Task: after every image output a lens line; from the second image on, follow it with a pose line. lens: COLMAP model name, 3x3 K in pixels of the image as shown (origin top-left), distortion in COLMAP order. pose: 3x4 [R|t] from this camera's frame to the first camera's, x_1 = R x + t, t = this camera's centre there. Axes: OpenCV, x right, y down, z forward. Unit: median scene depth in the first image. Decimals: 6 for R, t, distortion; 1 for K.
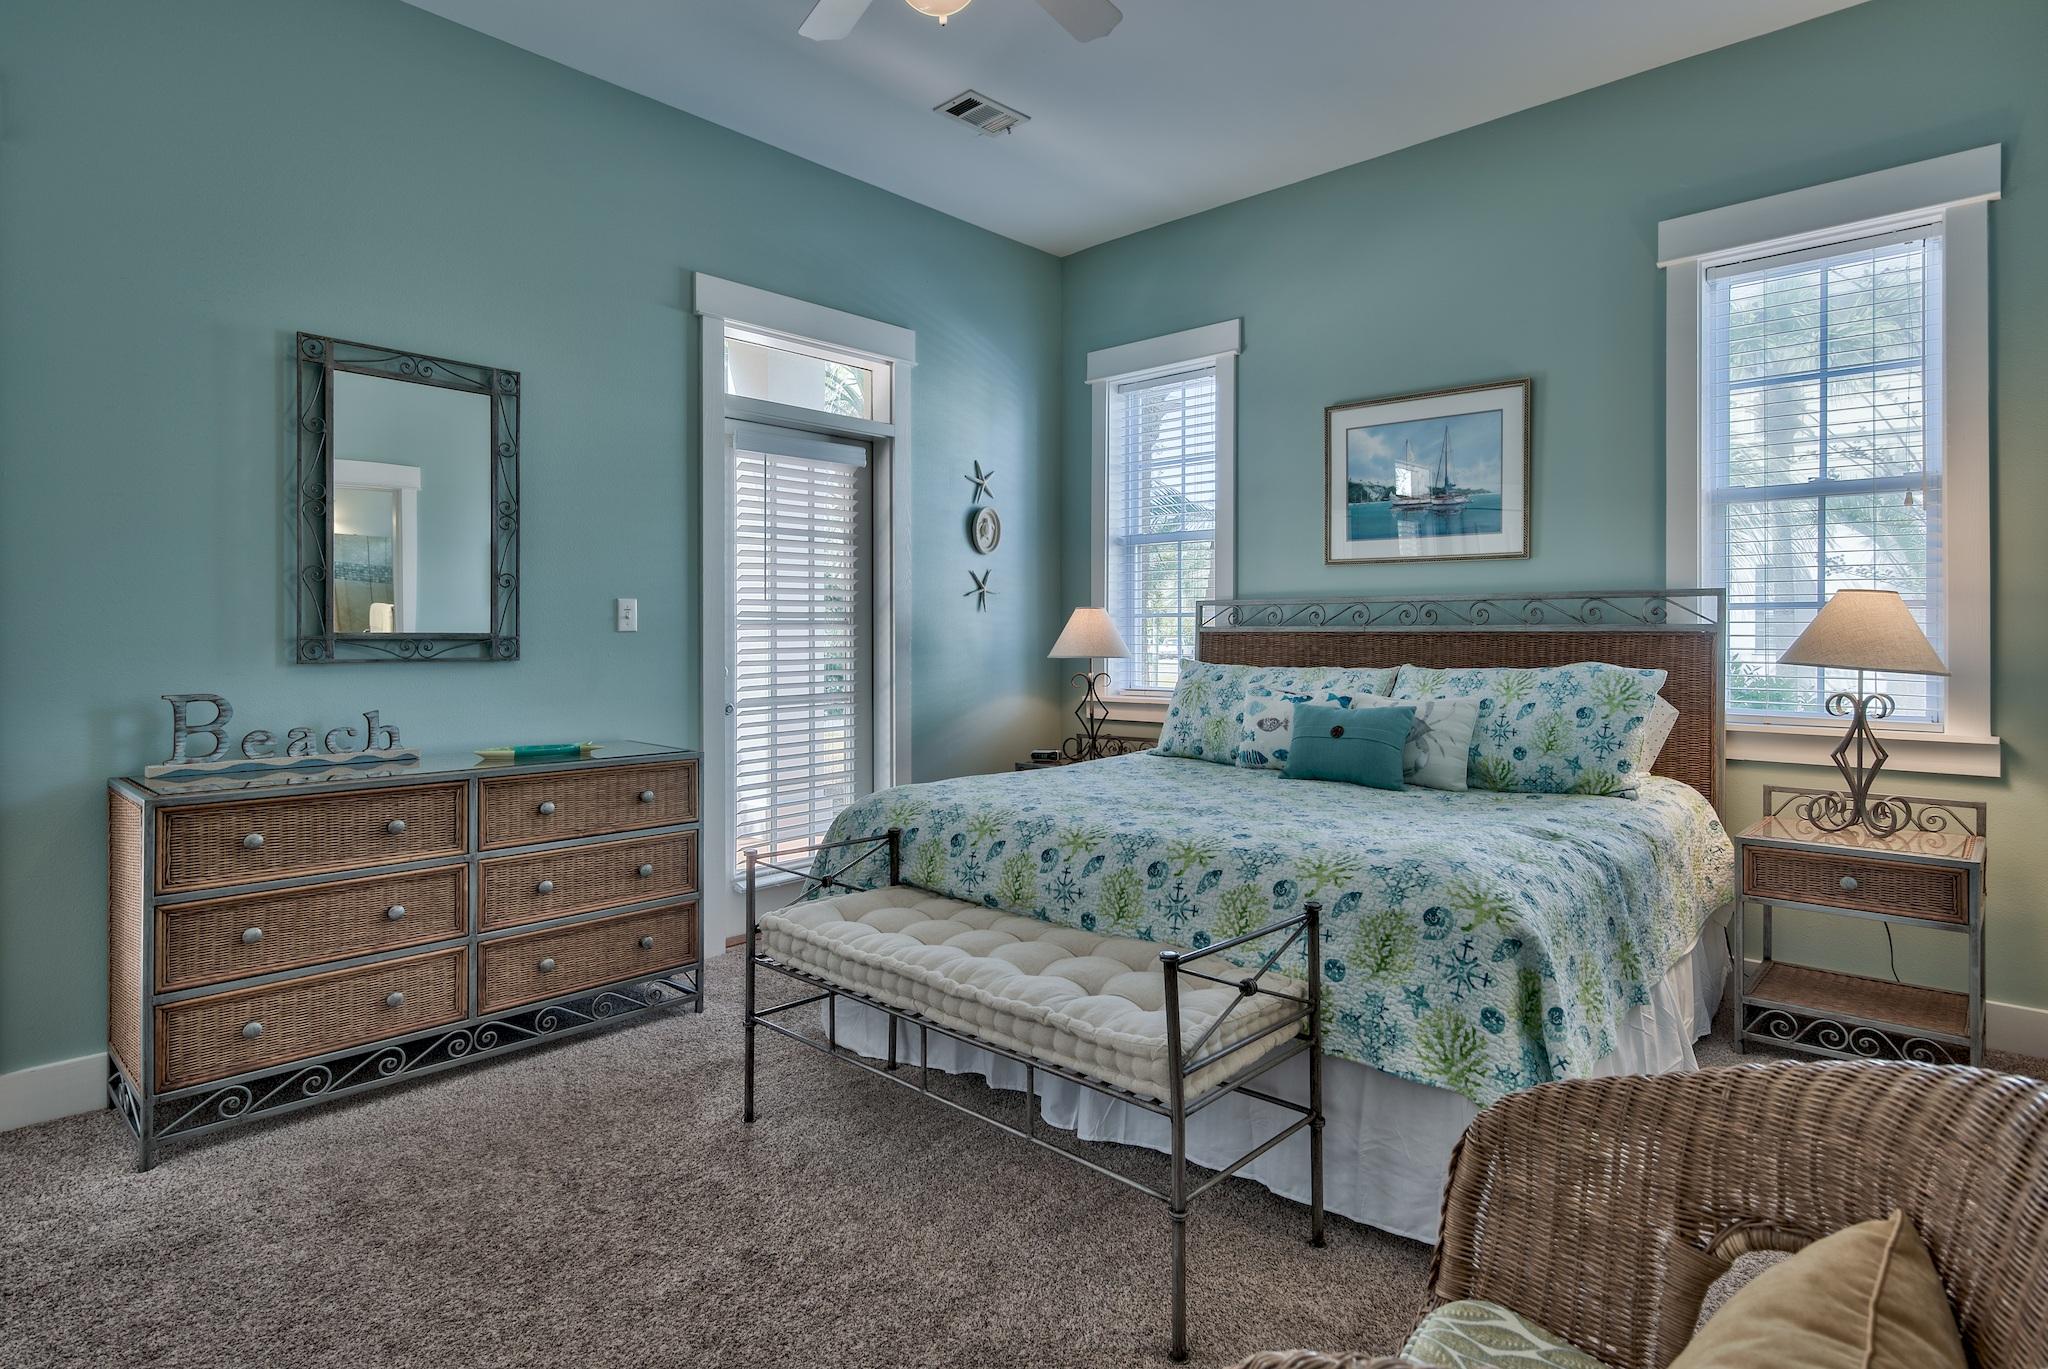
lens RADIAL K [[1112.0, 0, 1026.0], [0, 1112.0, 626.6], [0, 0, 1]] dist [0.045080, 0.000281]
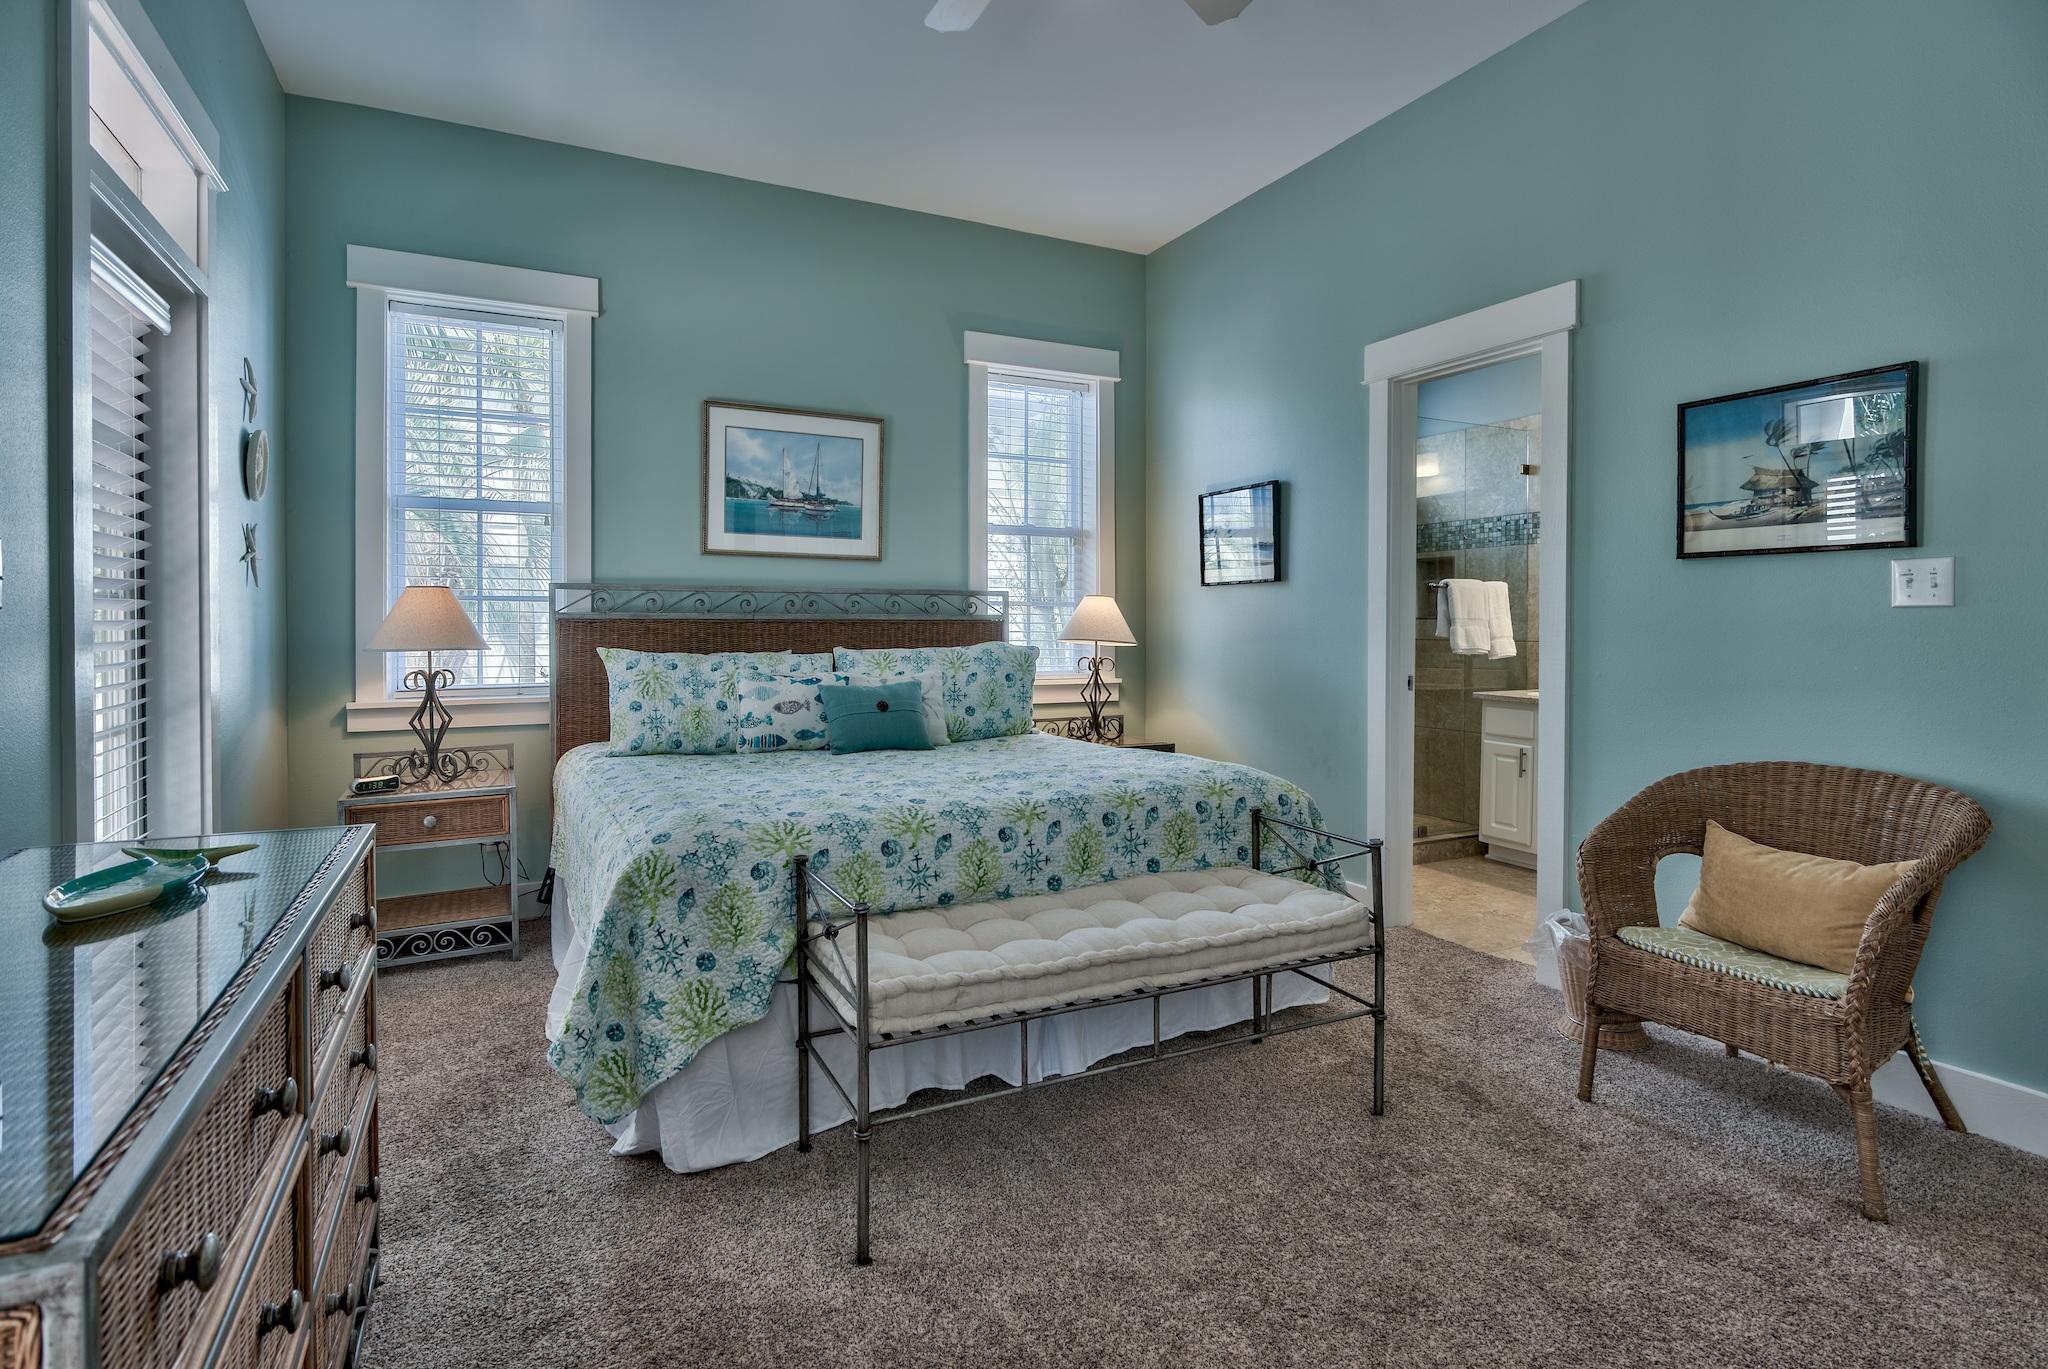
lens RADIAL K [[1032.3, 0, 1018.6], [0, 1032.3, 649.6], [0, 0, 1]] dist [-0.002658, 0.000137]
pose [[0.359761, -0.026550, 0.932667, -0.574464], [-0.009897, 0.999430, 0.032268, -0.000342], [-0.932992, -0.020839, 0.359293, 0.424191]]
